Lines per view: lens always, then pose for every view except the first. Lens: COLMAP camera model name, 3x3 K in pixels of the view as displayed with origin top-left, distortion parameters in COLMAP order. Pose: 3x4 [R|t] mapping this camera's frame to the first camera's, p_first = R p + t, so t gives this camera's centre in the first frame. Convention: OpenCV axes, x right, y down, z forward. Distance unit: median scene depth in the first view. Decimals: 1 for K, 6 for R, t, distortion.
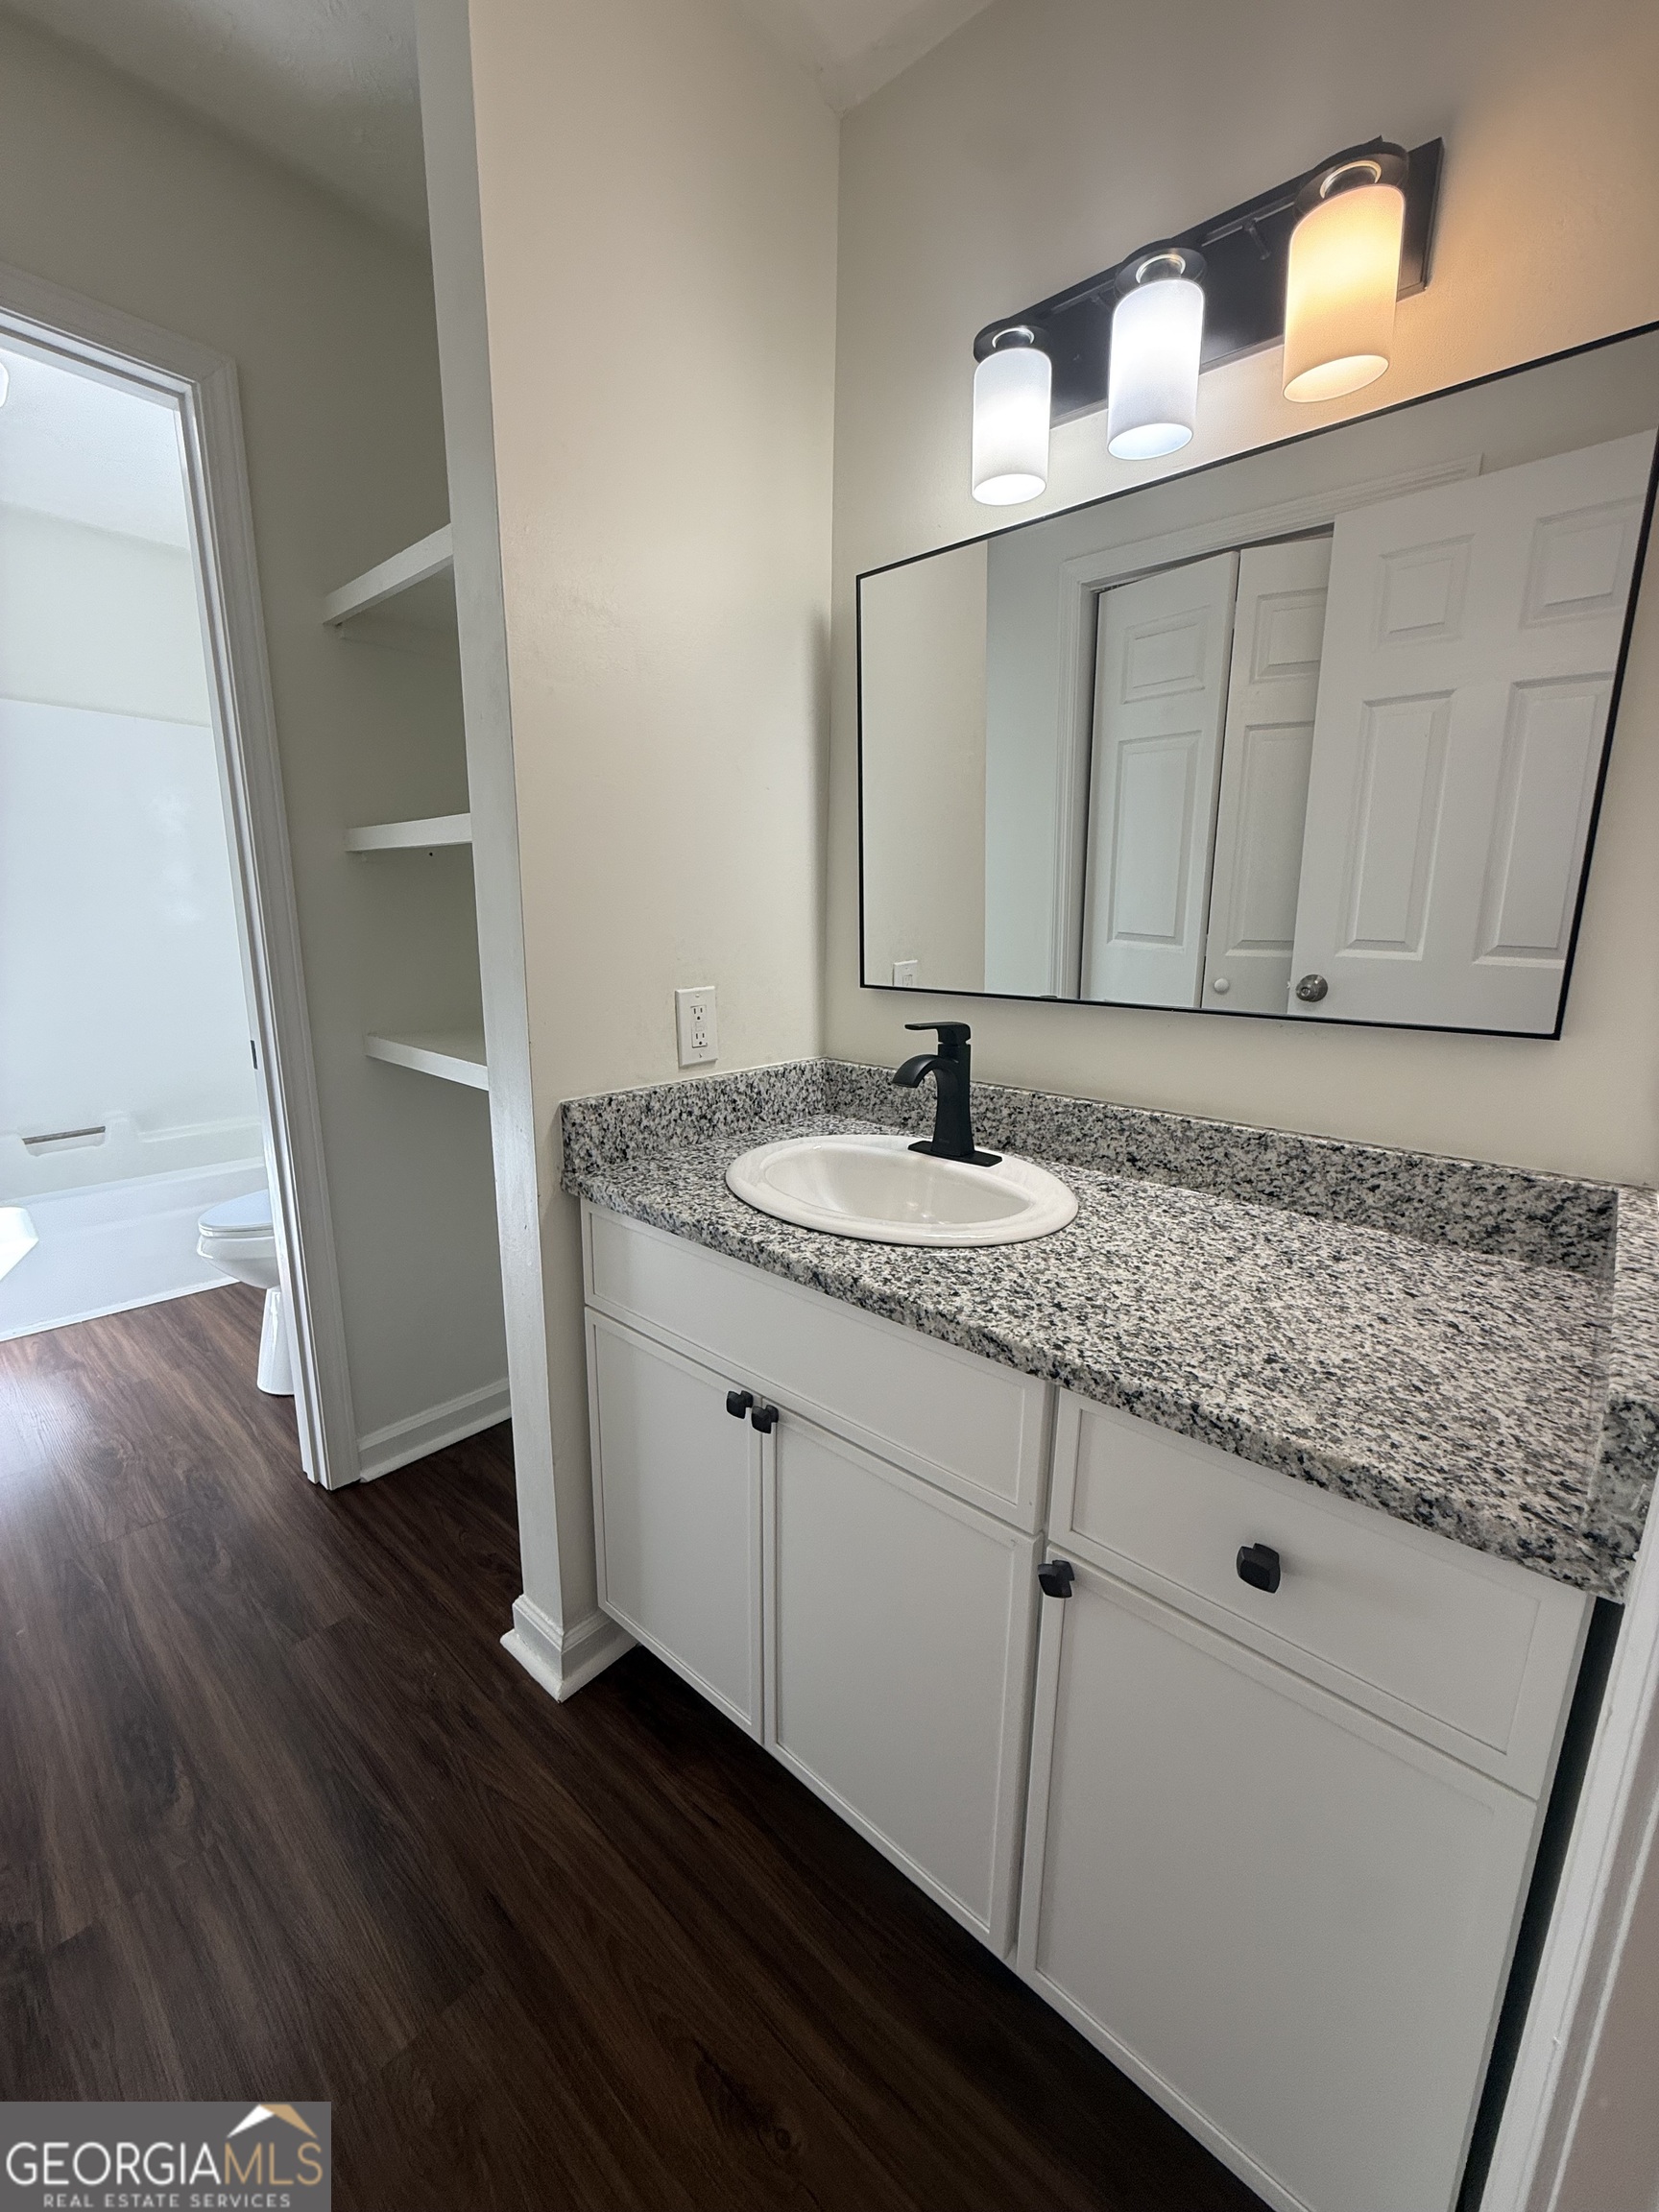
lens RADIAL K [[881.0, 0, 828.3], [0, 881.0, 1102.0], [0, 0, 1]] dist [-0.001922, 0.000194]
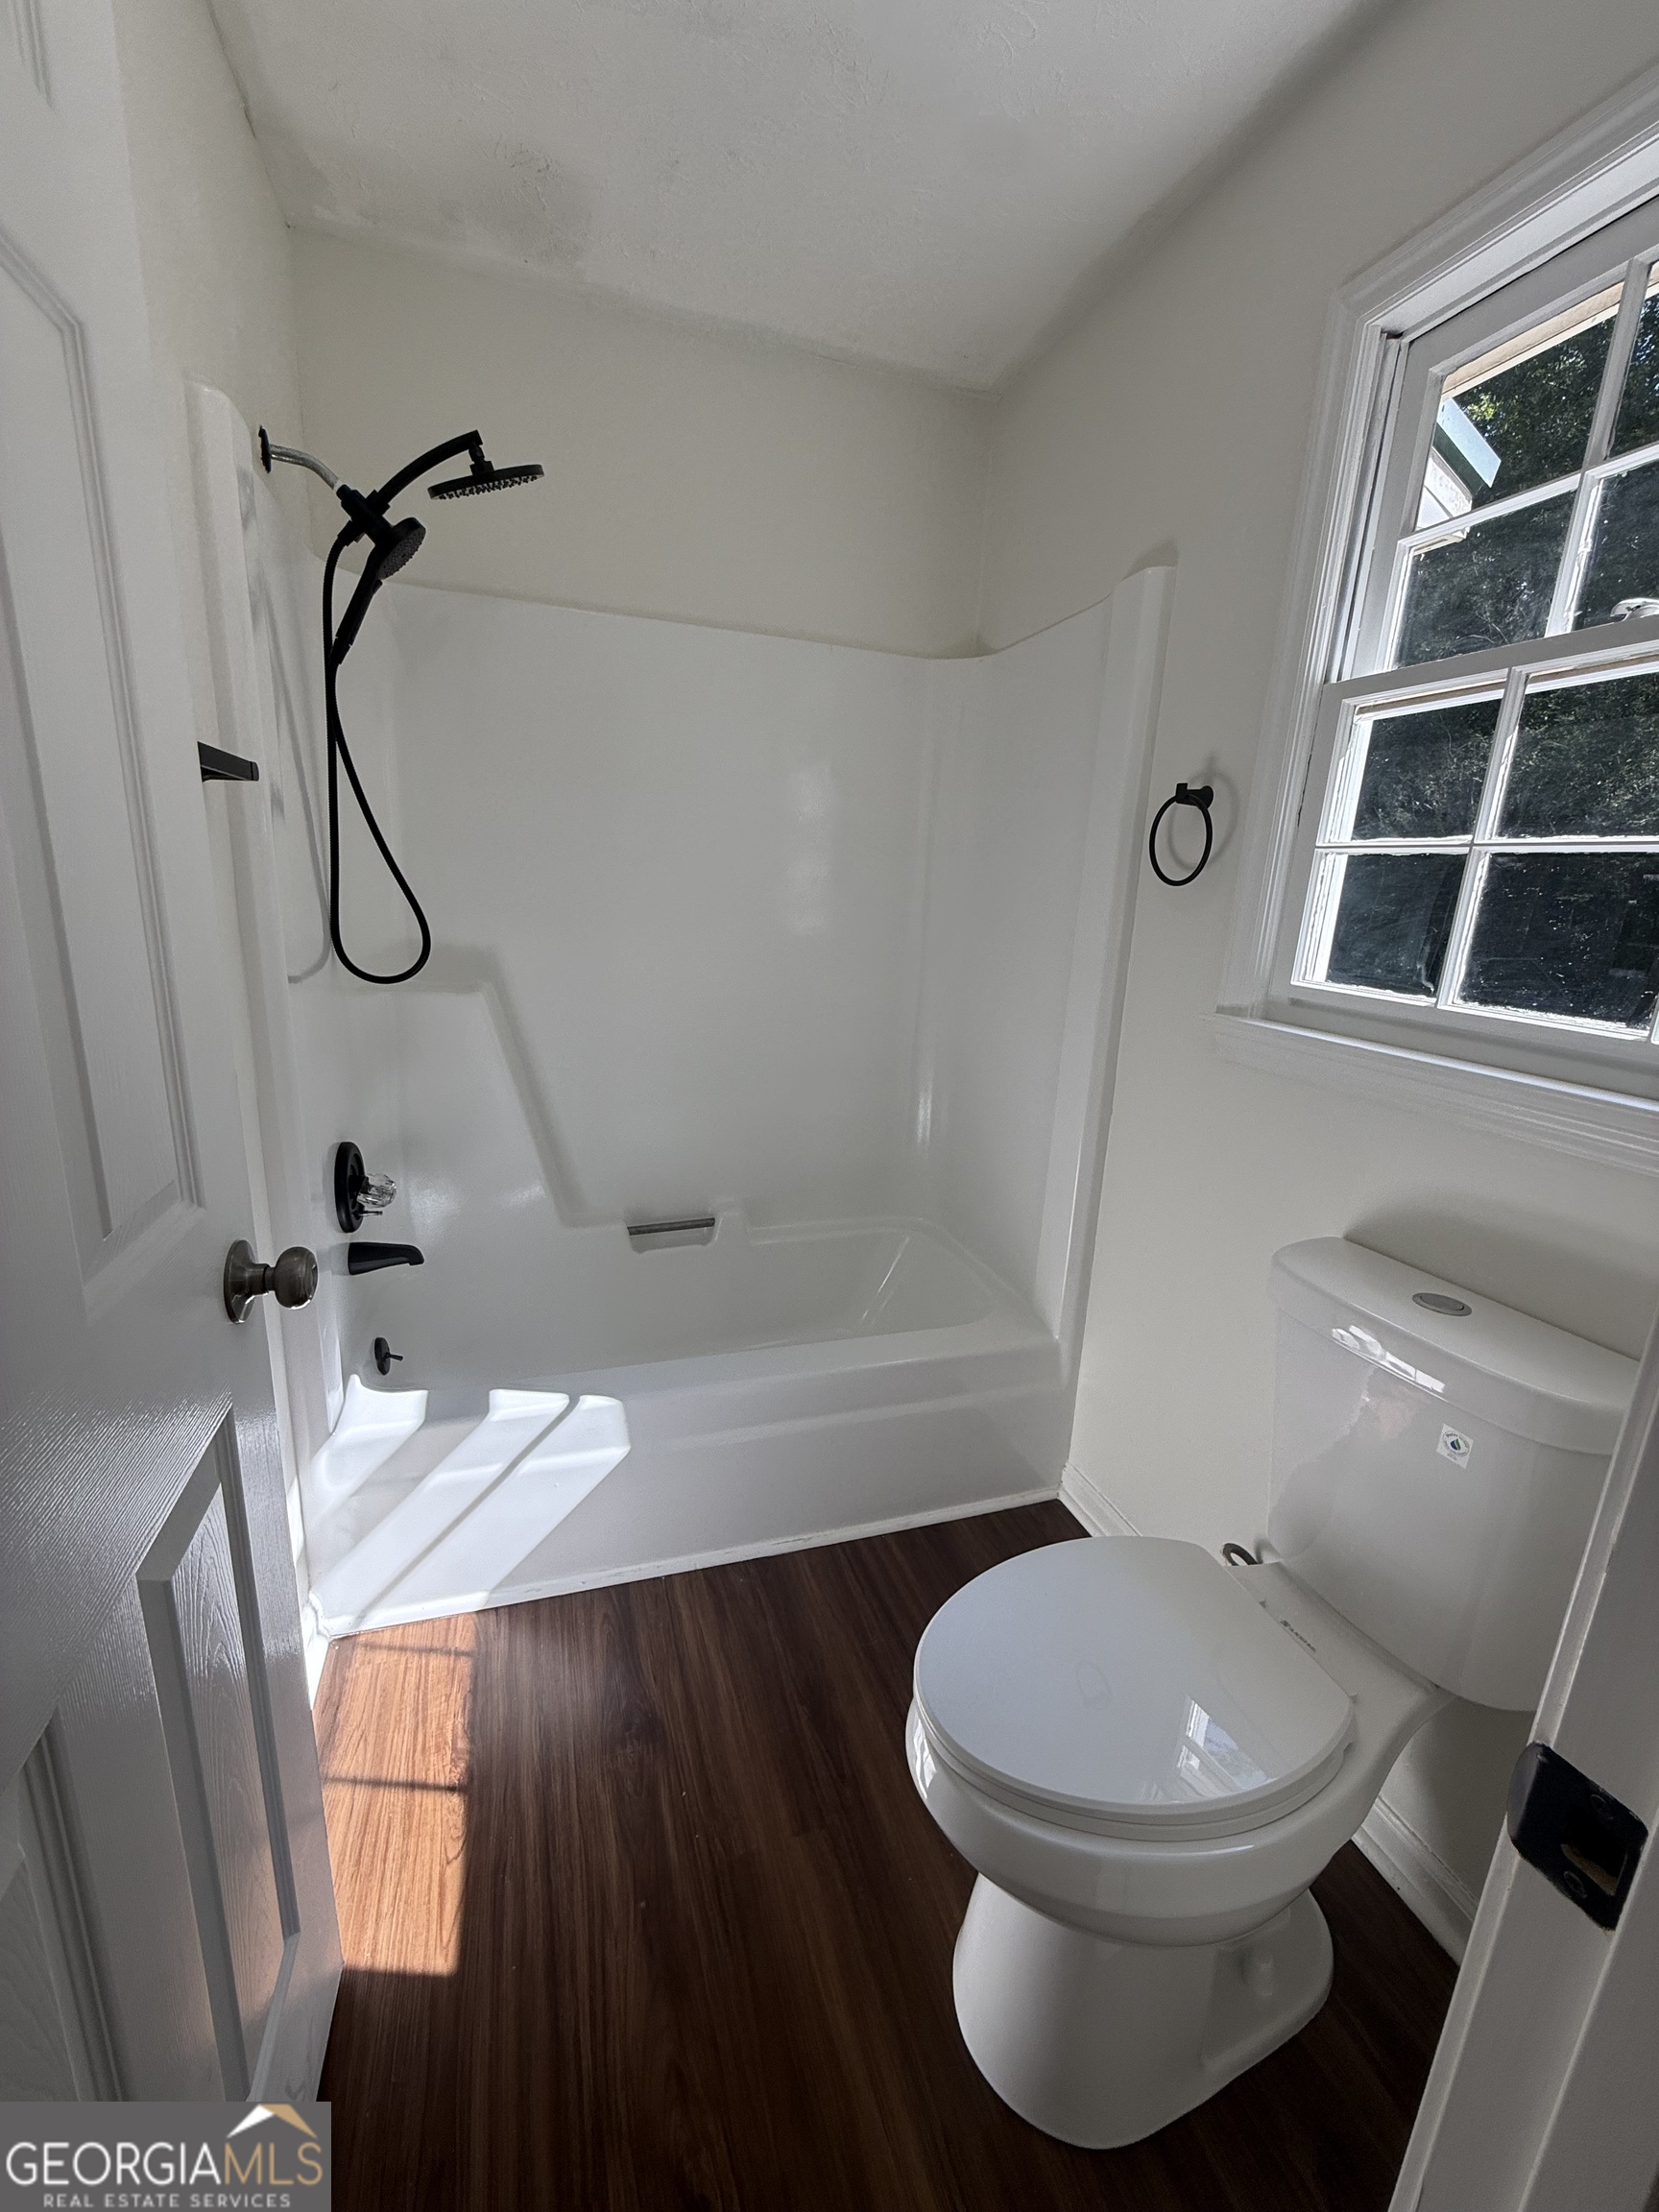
lens RADIAL K [[885.1, 0, 825.0], [0, 885.1, 1110.6], [0, 0, 1]] dist [0.004091, -0.000004]
pose [[0.863249, 0.149895, -0.482008, -0.944295], [-0.141848, 0.988450, 0.053347, -0.266522], [0.484438, 0.022320, 0.874541, 0.939489]]
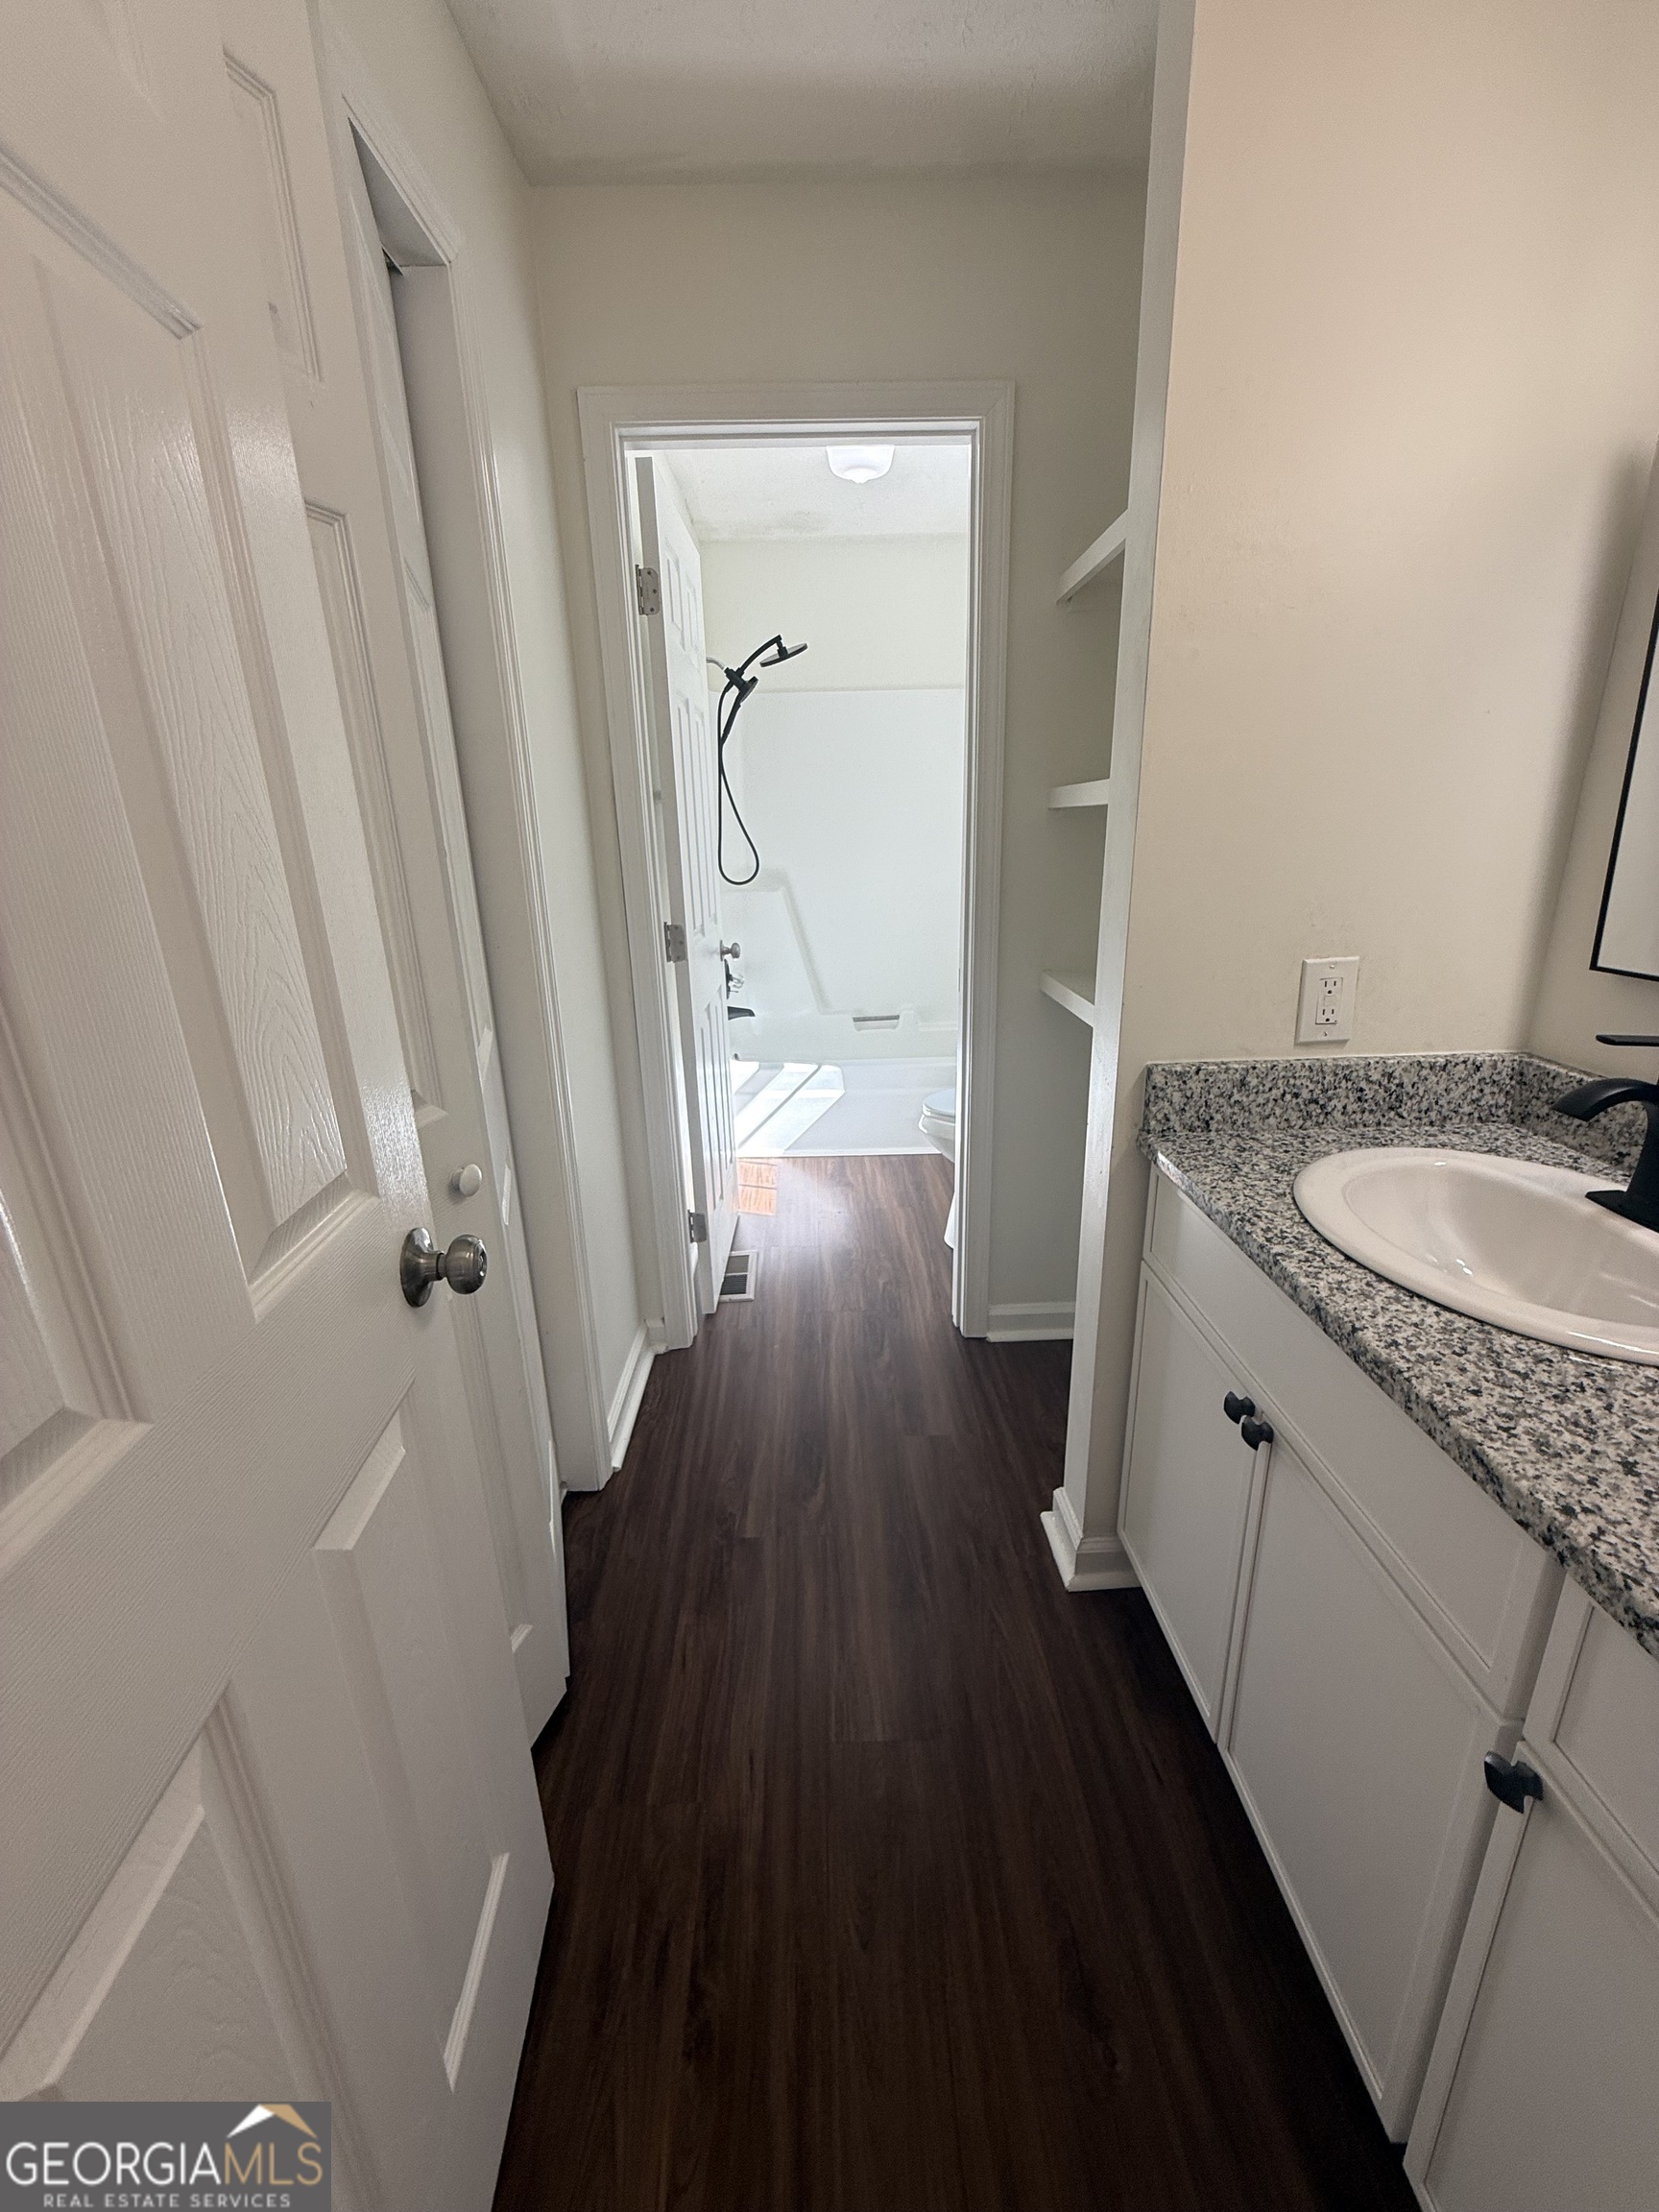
lens RADIAL K [[881.0, 0, 828.3], [0, 881.0, 1102.0], [0, 0, 1]] dist [-0.001922, 0.000194]
pose [[0.679482, 0.189680, -0.708750, 0.164640], [-0.122700, 0.981777, 0.145116, -0.054002], [0.723360, -0.011640, 0.690373, 0.013401]]
